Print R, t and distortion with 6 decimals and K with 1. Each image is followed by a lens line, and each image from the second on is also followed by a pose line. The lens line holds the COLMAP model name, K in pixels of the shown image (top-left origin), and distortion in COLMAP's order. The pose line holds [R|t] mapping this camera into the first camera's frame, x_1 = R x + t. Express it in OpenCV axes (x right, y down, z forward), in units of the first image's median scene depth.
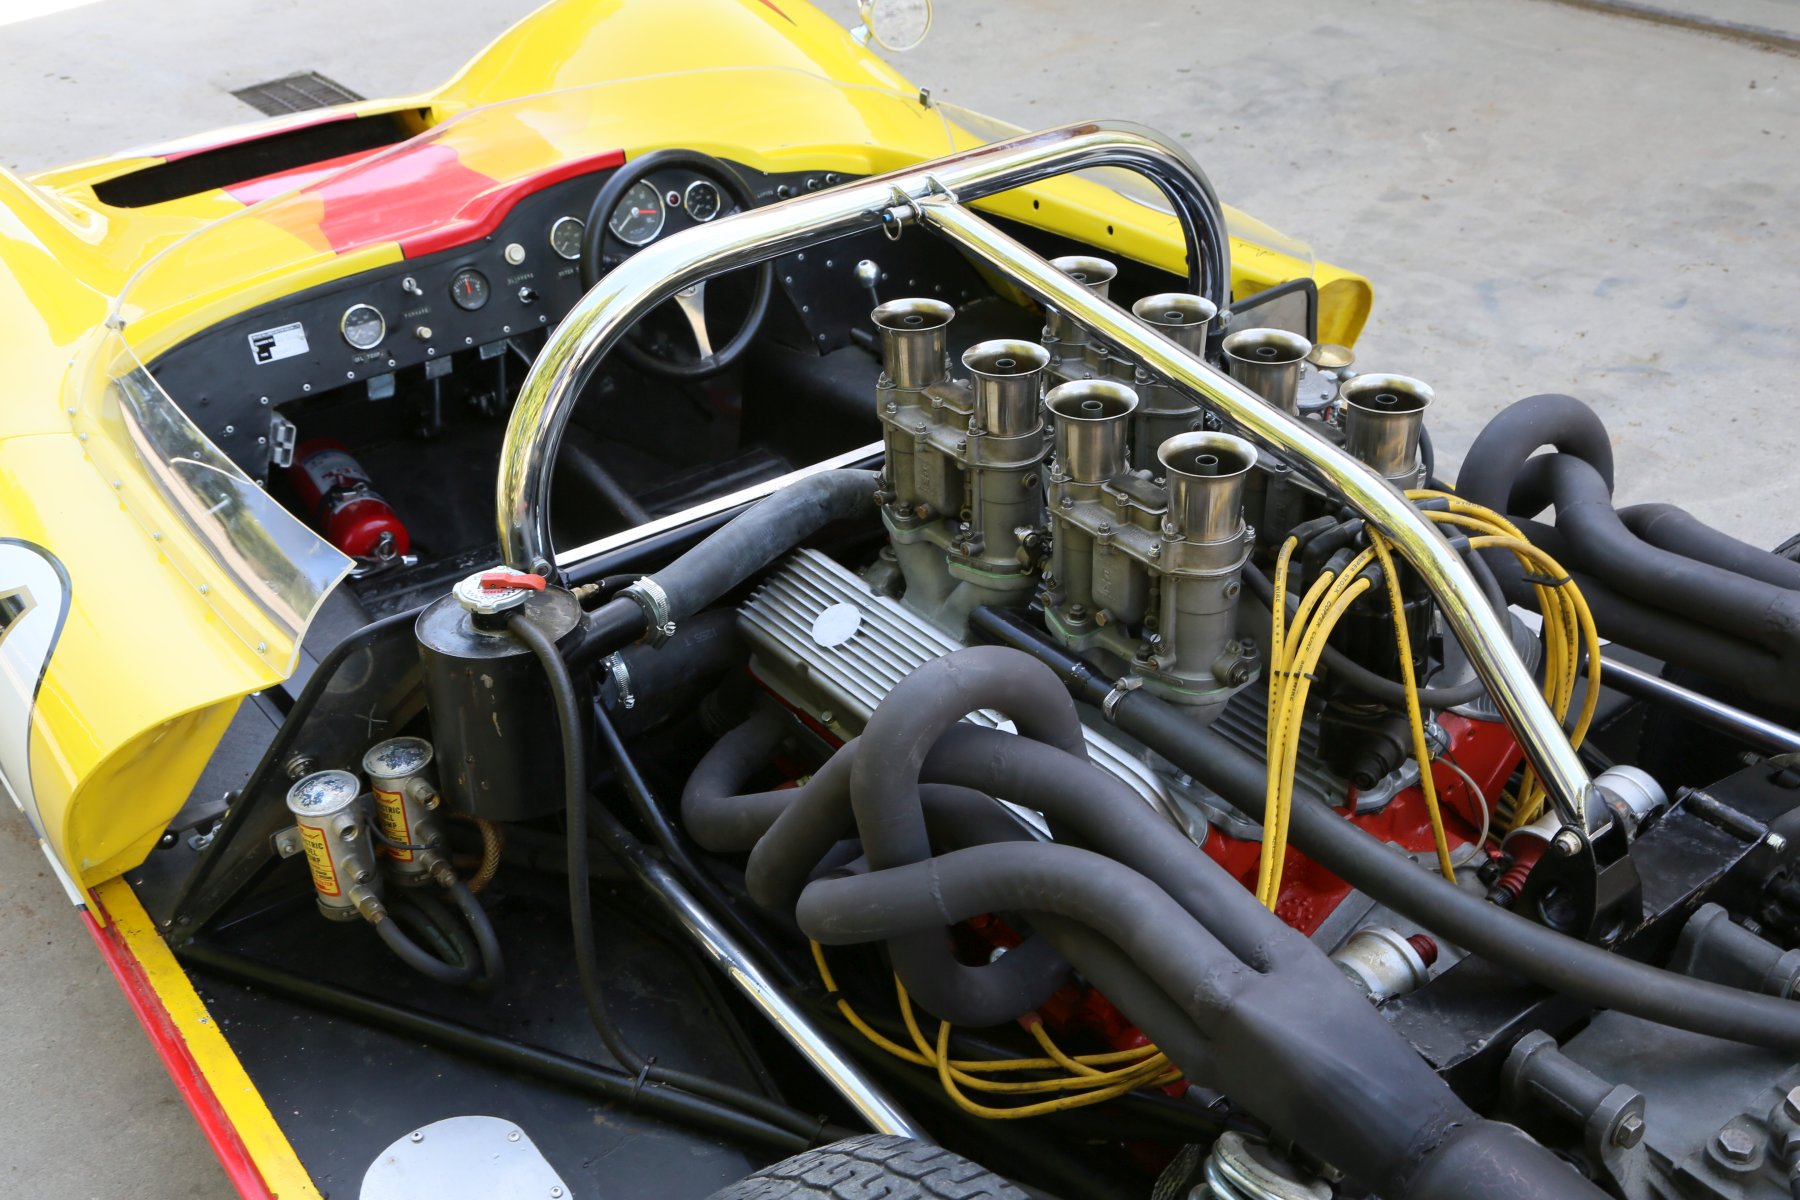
lens RADIAL K [[1856.0, 0, 902.5], [0, 1856.0, 601.9], [0, 0, 1]] dist [0.012531, 0.000000]
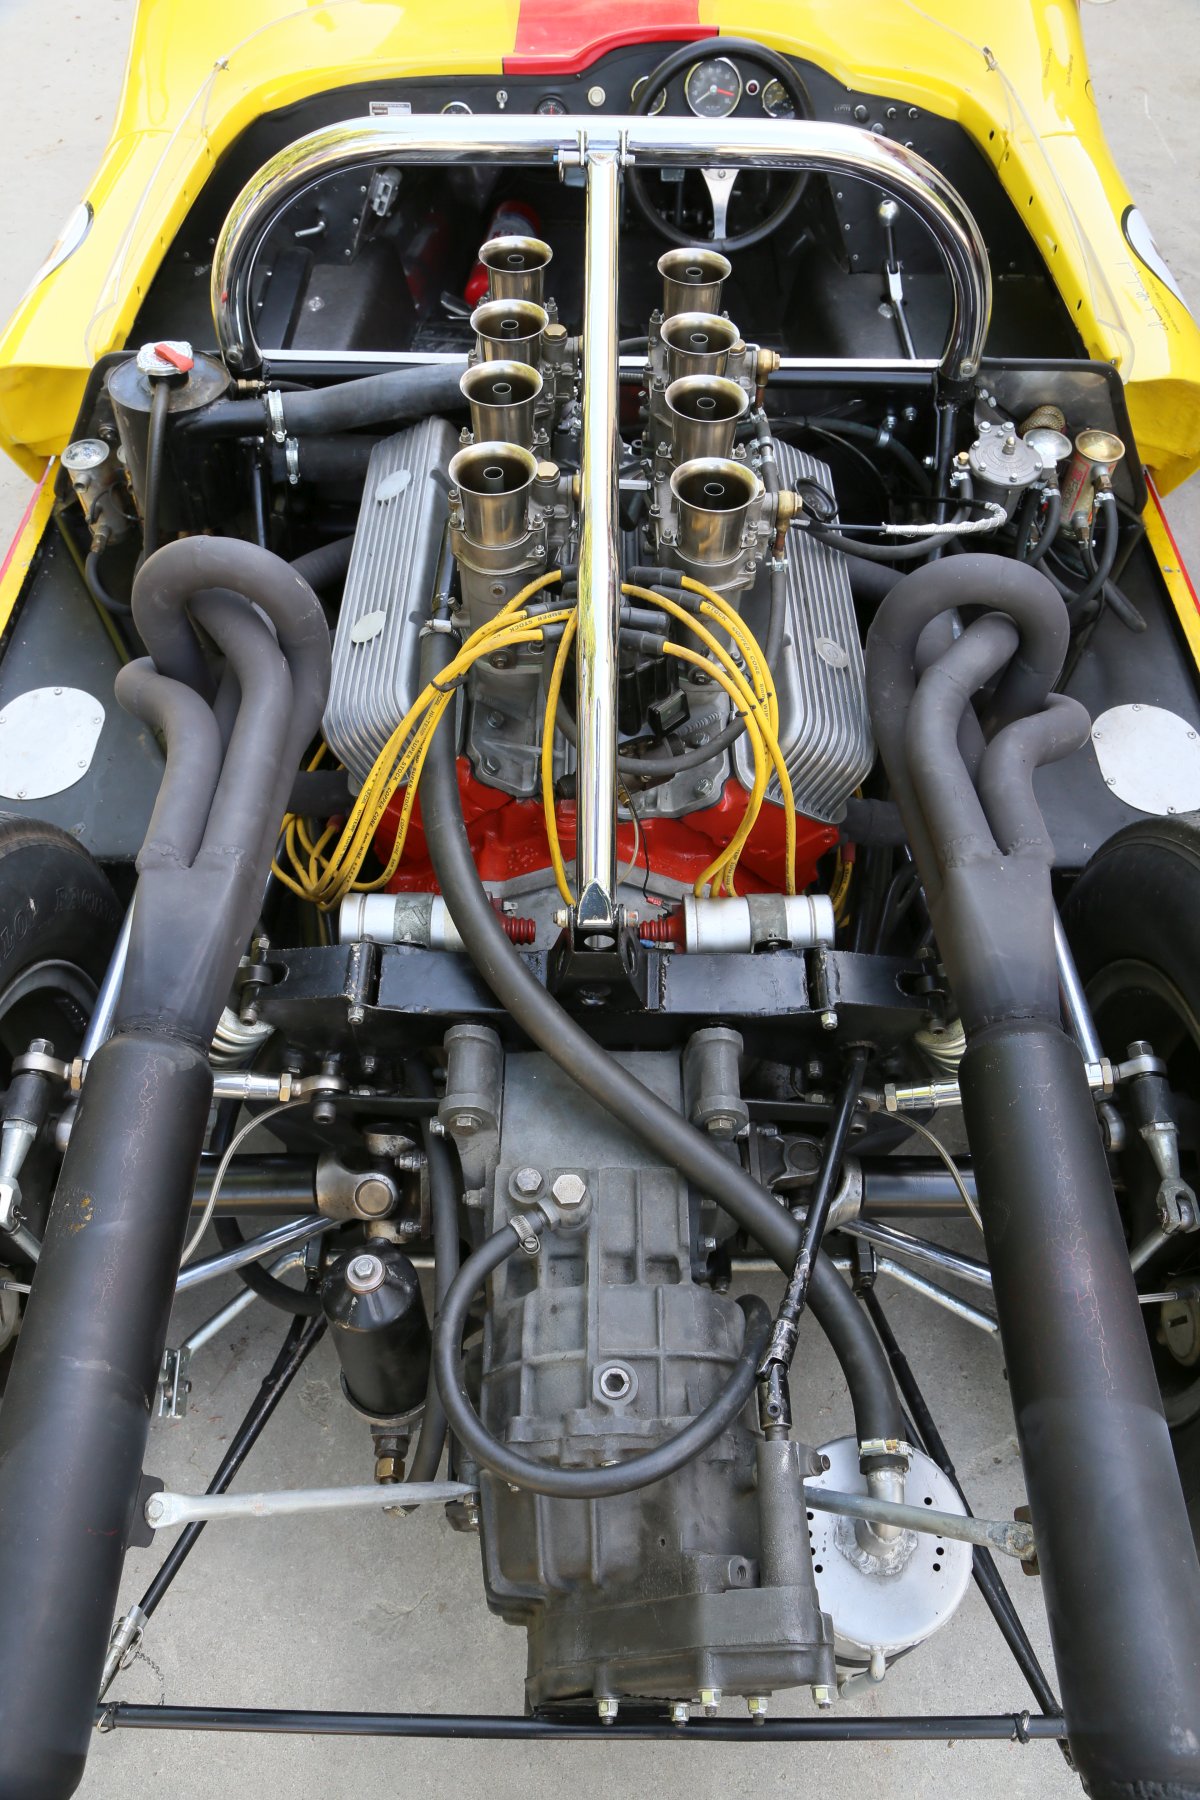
lens RADIAL K [[1313.5, 0, 597.2], [0, 1313.5, 909.6], [0, 0, 1]] dist [-0.071947, 0.045515]
pose [[0.788545, 0.520522, -0.327495, 0.357357], [-0.351293, 0.818355, 0.454850, -0.141243], [0.504767, -0.243623, 0.828166, 0.188395]]
